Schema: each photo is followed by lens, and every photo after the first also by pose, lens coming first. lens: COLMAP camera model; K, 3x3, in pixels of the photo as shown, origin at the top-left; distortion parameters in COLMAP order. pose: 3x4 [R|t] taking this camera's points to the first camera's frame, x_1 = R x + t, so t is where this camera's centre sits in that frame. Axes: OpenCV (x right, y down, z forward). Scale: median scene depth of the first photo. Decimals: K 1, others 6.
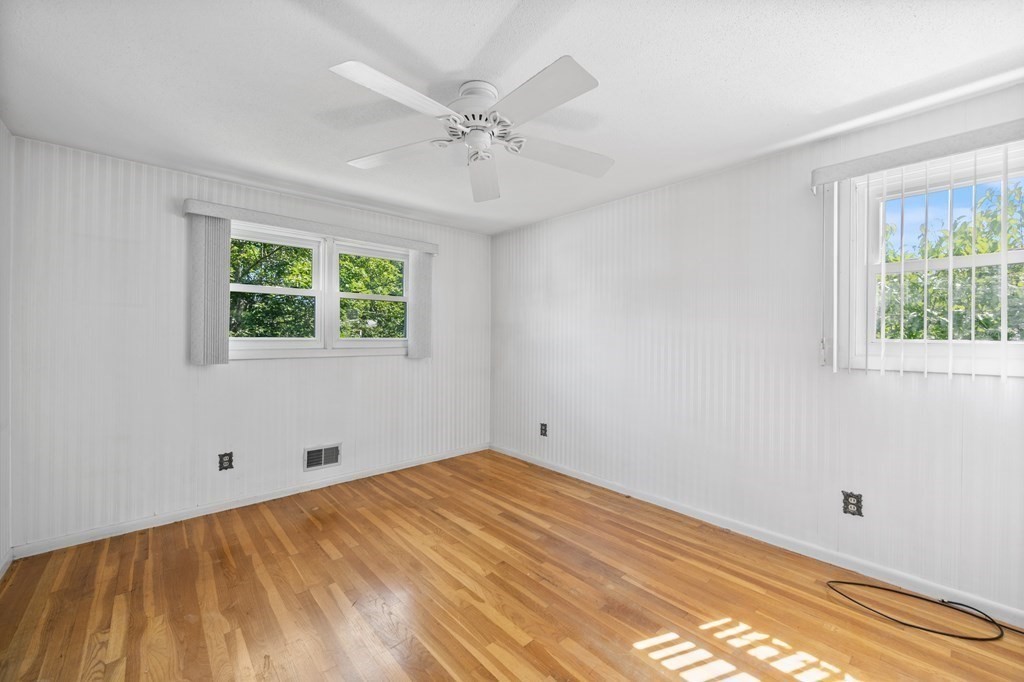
lens RADIAL K [[410.8, 0, 512.5], [0, 410.8, 340.0], [0, 0, 1]] dist [0.001165, -0.000500]
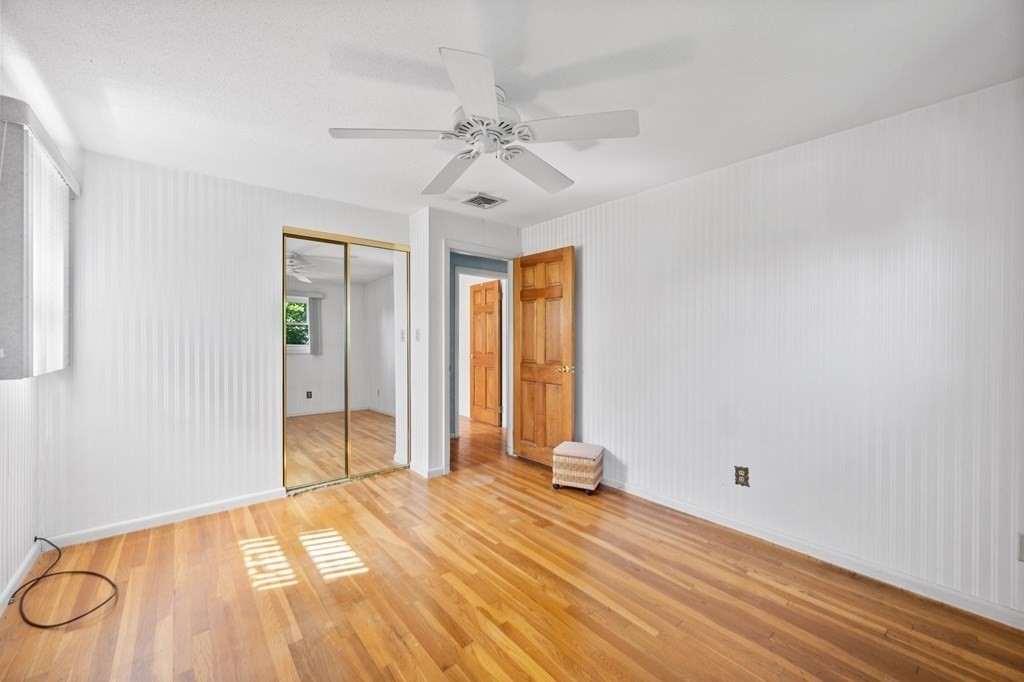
lens RADIAL K [[410.8, 0, 511.5], [0, 410.8, 338.8], [0, 0, 1]] dist [0.001165, -0.000500]
pose [[-0.999266, -0.005184, 0.037952, -0.189355], [-0.004915, 0.999962, 0.007191, -0.009409], [-0.037988, 0.007000, -0.999254, 2.017714]]
